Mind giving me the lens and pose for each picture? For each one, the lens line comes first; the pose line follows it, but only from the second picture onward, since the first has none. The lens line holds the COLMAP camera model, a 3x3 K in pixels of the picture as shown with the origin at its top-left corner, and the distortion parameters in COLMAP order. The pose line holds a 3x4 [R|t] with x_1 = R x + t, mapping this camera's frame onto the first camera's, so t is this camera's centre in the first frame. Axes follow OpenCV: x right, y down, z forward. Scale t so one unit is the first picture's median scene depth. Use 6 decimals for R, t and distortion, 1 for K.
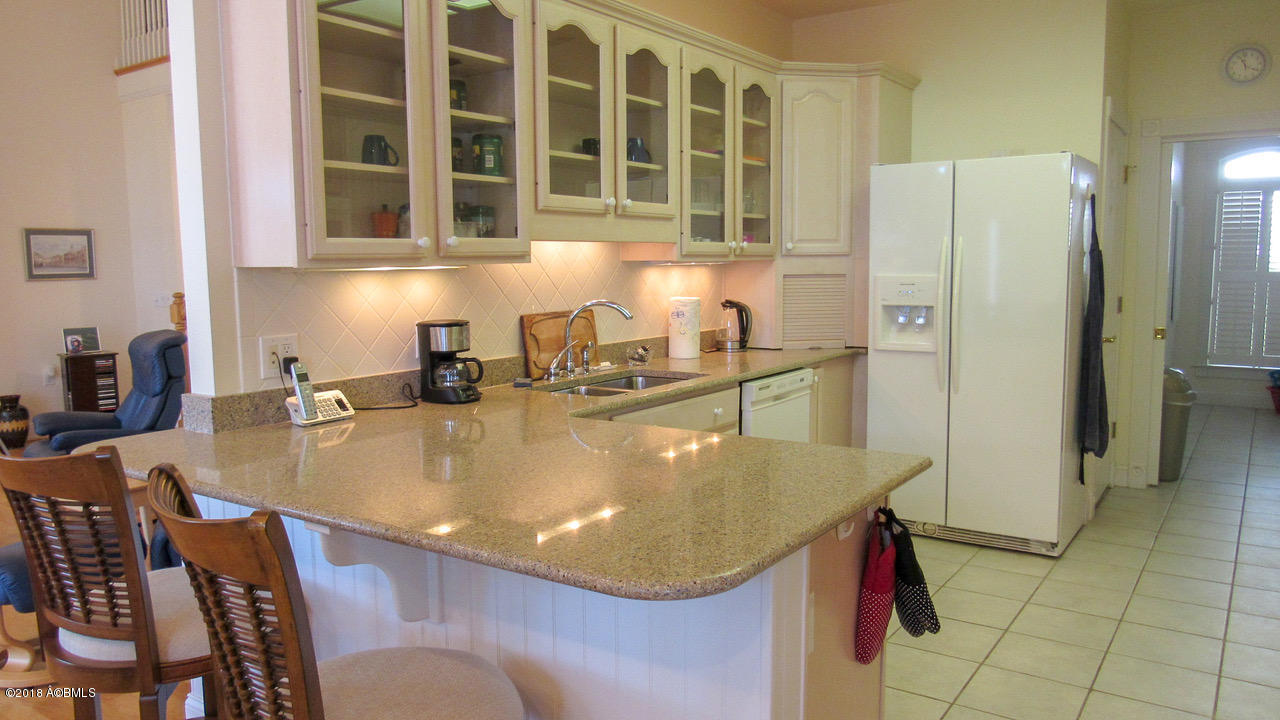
lens RADIAL K [[916.8, 0, 641.4], [0, 916.8, 359.9], [0, 0, 1]] dist [-0.036300, 0.021038]
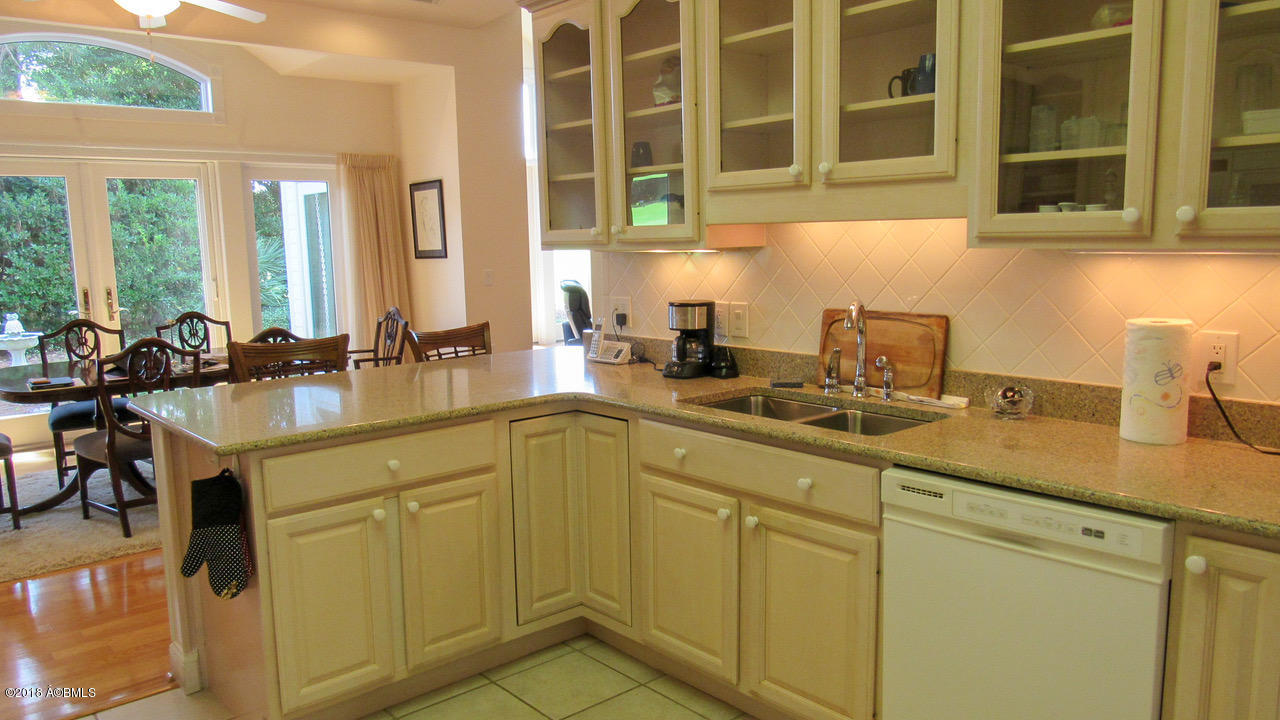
lens RADIAL K [[916.8, 0, 642.0], [0, 916.8, 363.3], [0, 0, 1]] dist [-0.036300, 0.021038]
pose [[-0.237907, 0.140009, -0.961144, 0.728090], [-0.093891, 0.981607, 0.166230, -0.123987], [0.966739, 0.129790, -0.220386, 1.023892]]
